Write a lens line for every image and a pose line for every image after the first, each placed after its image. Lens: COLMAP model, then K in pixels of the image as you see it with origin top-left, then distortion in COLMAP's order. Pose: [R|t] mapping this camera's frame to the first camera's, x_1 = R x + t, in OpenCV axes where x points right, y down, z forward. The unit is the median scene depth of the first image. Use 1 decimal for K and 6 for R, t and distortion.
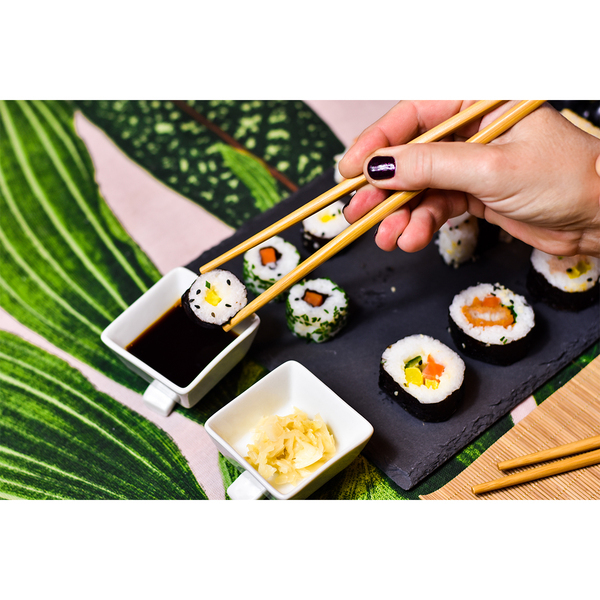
lens RADIAL K [[1443.9, 0, 301.4], [0, 1443.9, 304.6], [0, 0, 1]] dist [-0.119853, 0.000000]
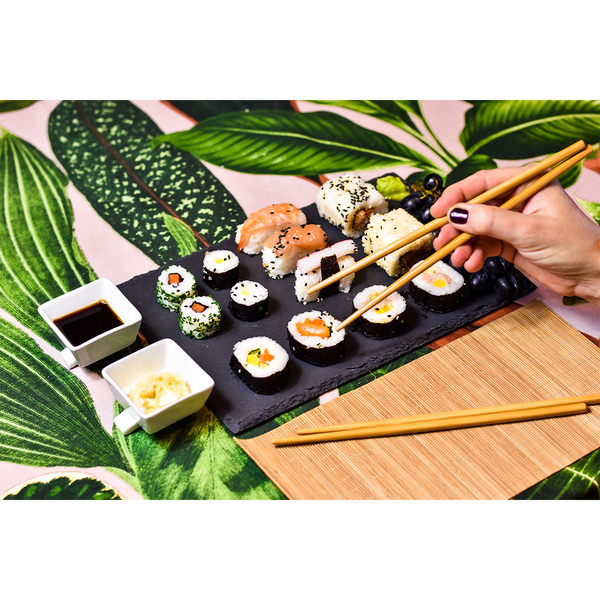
lens RADIAL K [[1443.9, 0, 298.1], [0, 1443.9, 295.6], [0, 0, 1]] dist [-0.119853, 0.000000]
pose [[0.991450, 0.110161, -0.069934, 0.209537], [-0.119945, 0.980440, -0.156048, 0.199180], [0.051376, 0.163102, 0.985271, -0.429602]]
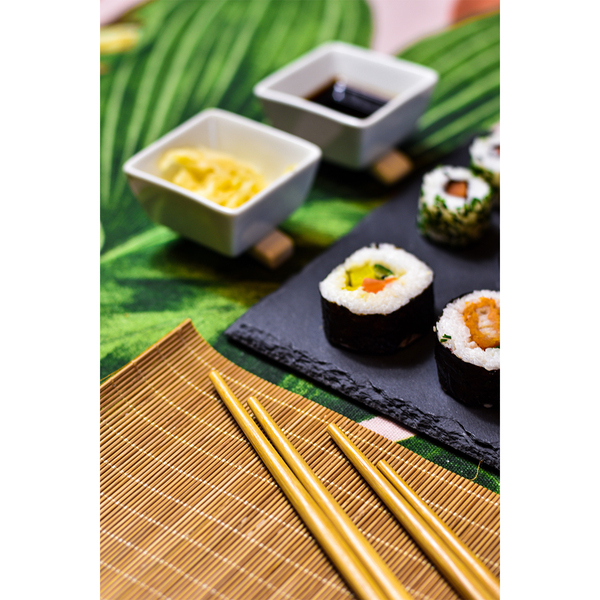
lens RADIAL K [[1443.9, 0, 299.6], [0, 1443.9, 299.6], [0, 0, 1]] dist [-0.119853, 0.000000]
pose [[0.185200, 0.609664, -0.770721, 0.630059], [-0.747601, 0.596438, 0.292155, -0.132087], [0.637804, 0.522085, 0.566246, 0.539057]]
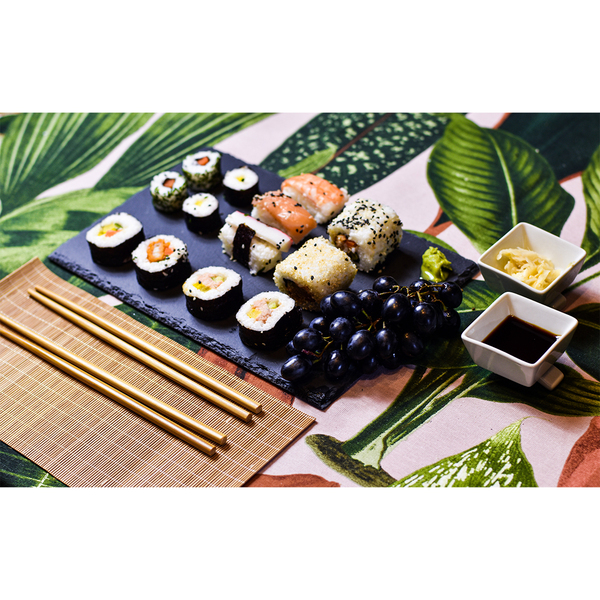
lens RADIAL K [[1443.9, 0, 298.2], [0, 1443.9, 299.6], [0, 0, 1]] dist [-0.119853, 0.000000]
pose [[0.126649, 0.648057, -0.750988, 1.274660], [-0.712438, 0.586217, 0.385722, -0.628792], [0.690211, 0.486181, 0.535945, 0.327795]]
